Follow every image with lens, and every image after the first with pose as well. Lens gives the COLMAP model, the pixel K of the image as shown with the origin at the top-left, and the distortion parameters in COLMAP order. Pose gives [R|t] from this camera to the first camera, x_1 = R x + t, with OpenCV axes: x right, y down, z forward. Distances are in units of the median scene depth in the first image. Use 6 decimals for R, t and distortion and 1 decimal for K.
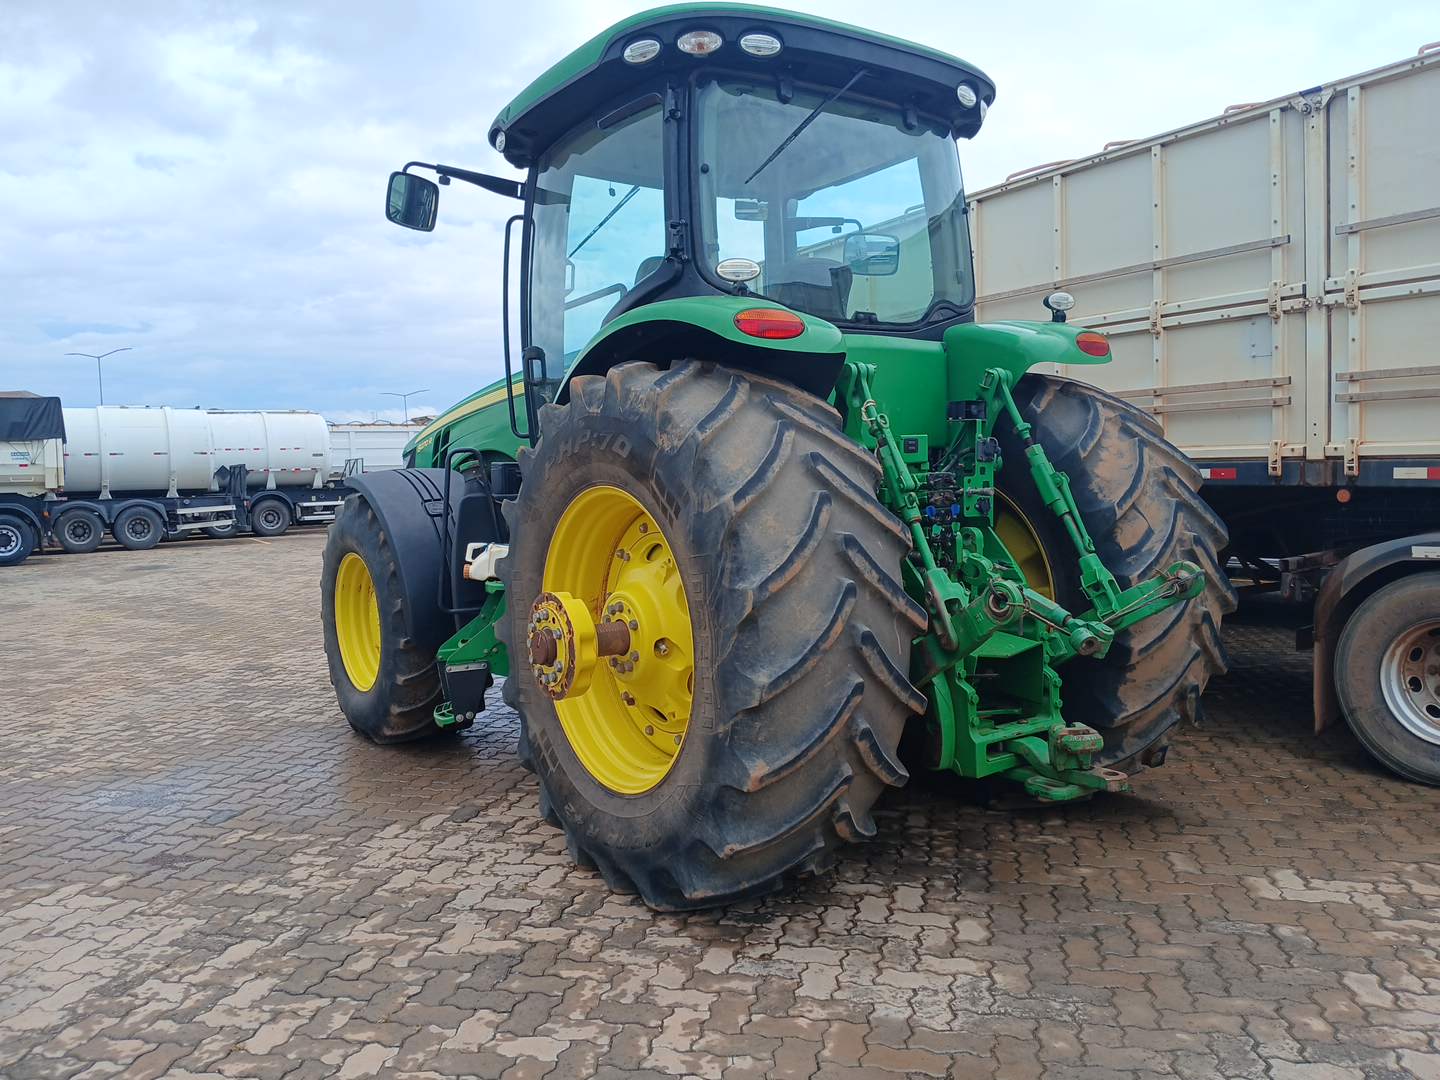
lens RADIAL K [[1100.0, 0, 718.3], [0, 1100.0, 539.5], [0, 0, 1]] dist [0.044515, -0.100495]
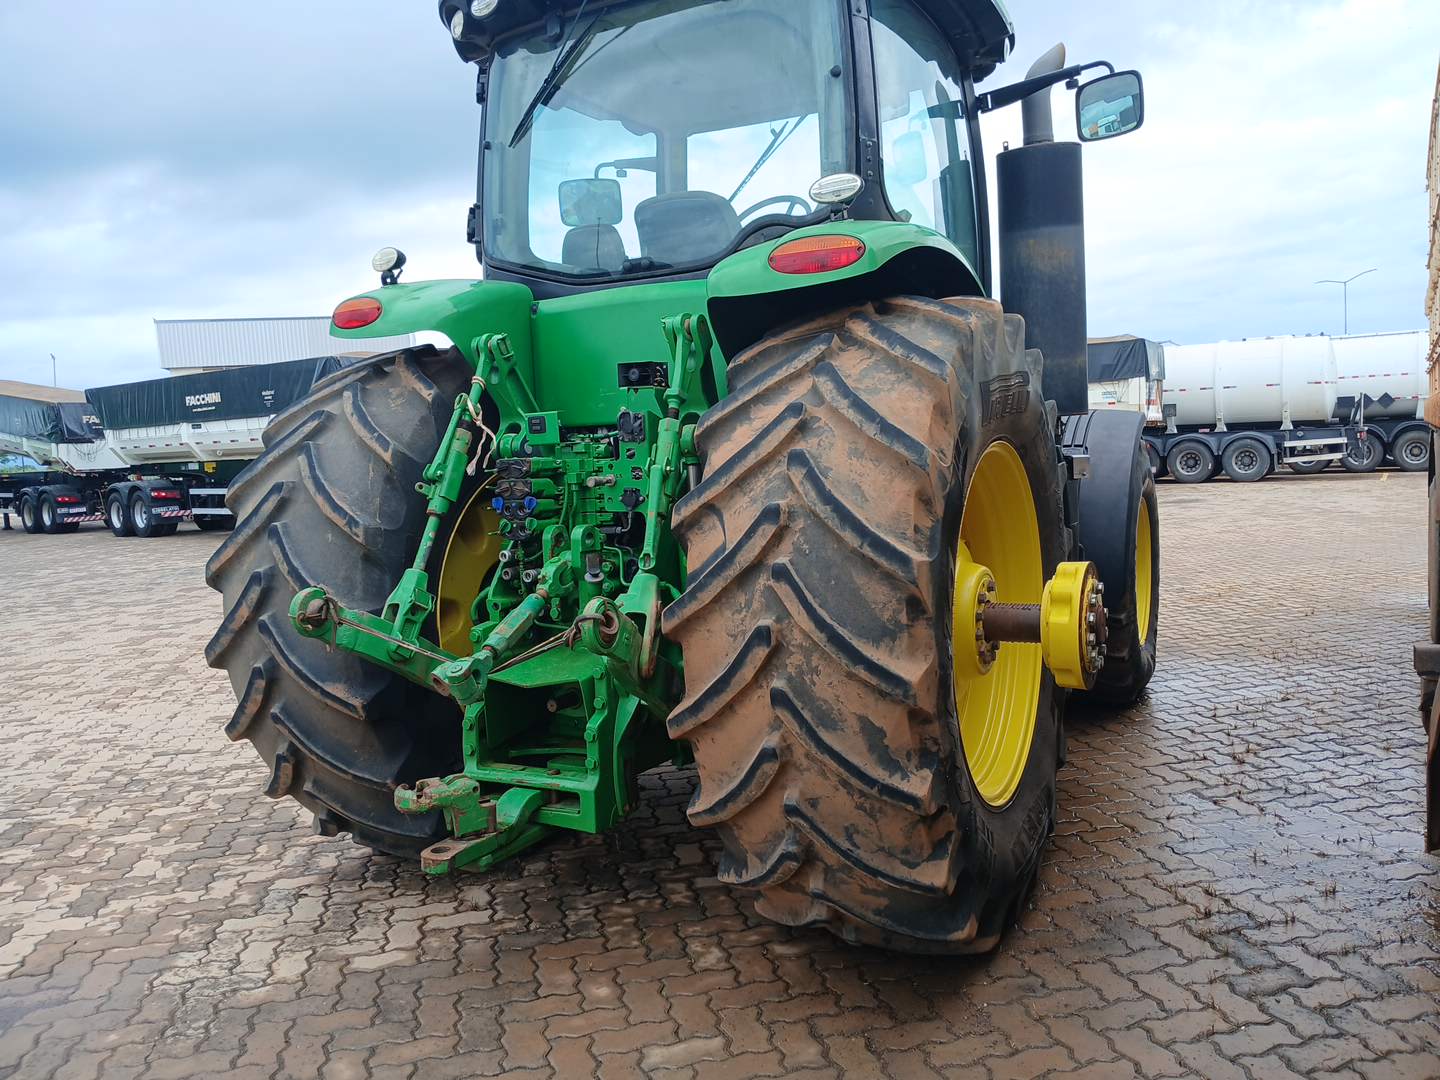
lens RADIAL K [[1100.0, 0, 741.9], [0, 1100.0, 549.4], [0, 0, 1]] dist [0.044515, -0.100495]
pose [[0.459922, 0.091181, -0.883265, 0.974448], [-0.021827, 0.995574, 0.091409, -0.067976], [0.887691, -0.022762, 0.459877, 0.715946]]
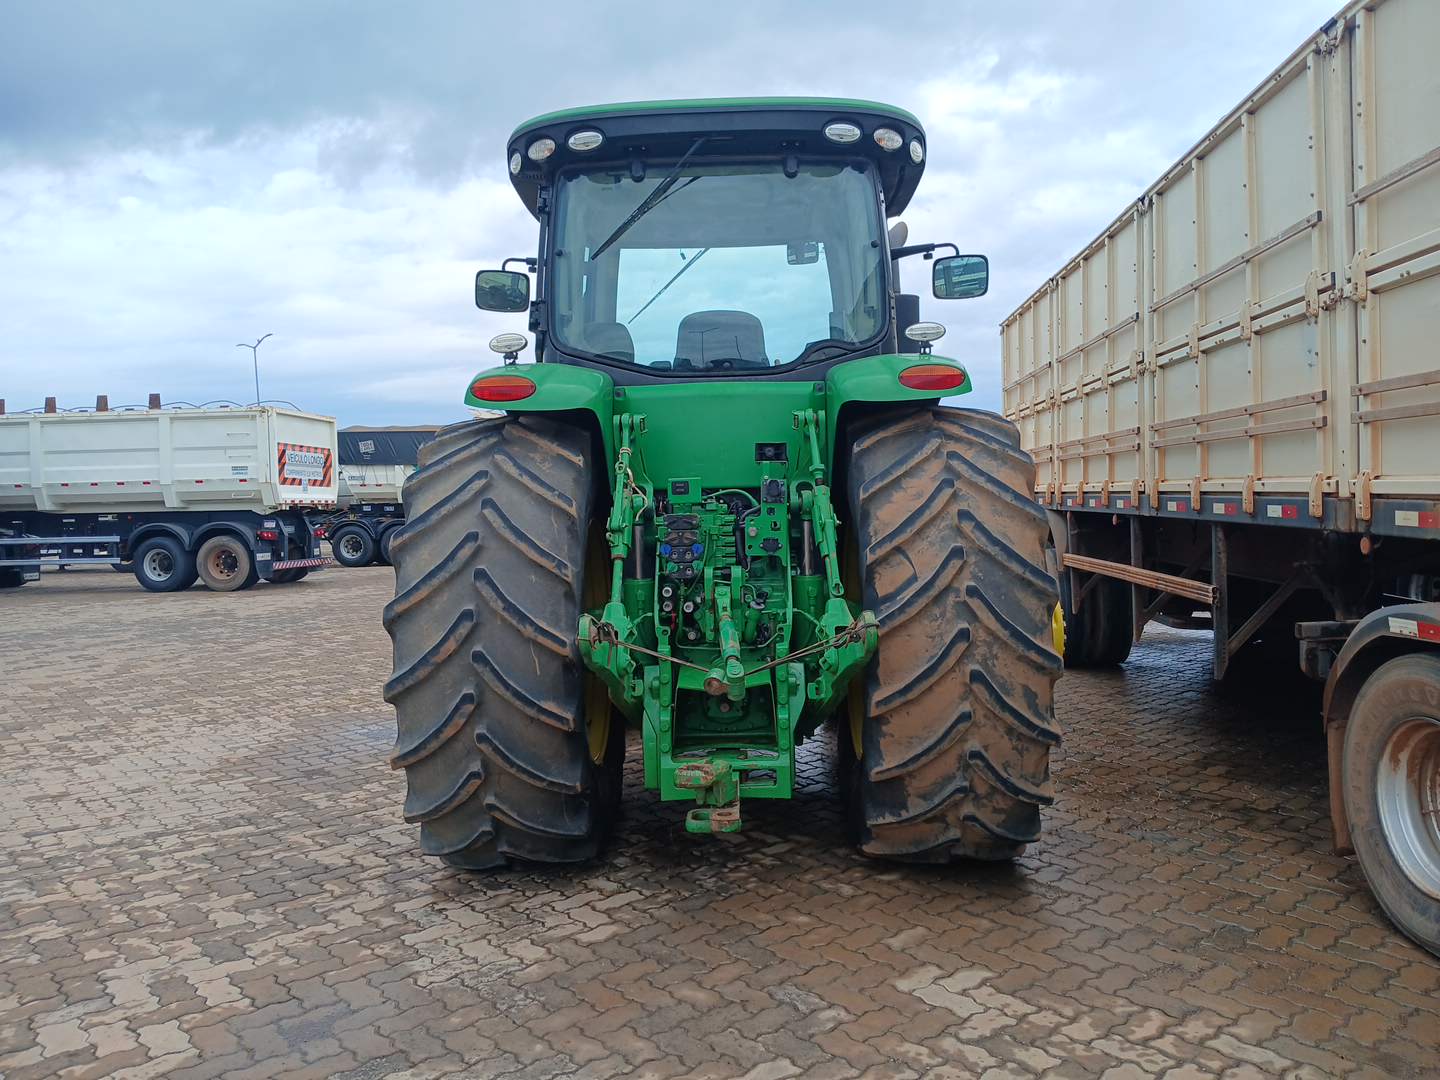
lens RADIAL K [[1100.0, 0, 731.3], [0, 1100.0, 544.3], [0, 0, 1]] dist [0.044515, -0.100495]
pose [[0.807844, 0.031967, -0.588529, 0.817921], [-0.033890, 0.999395, 0.007765, -0.038758], [0.588421, 0.013673, 0.808439, 0.156064]]
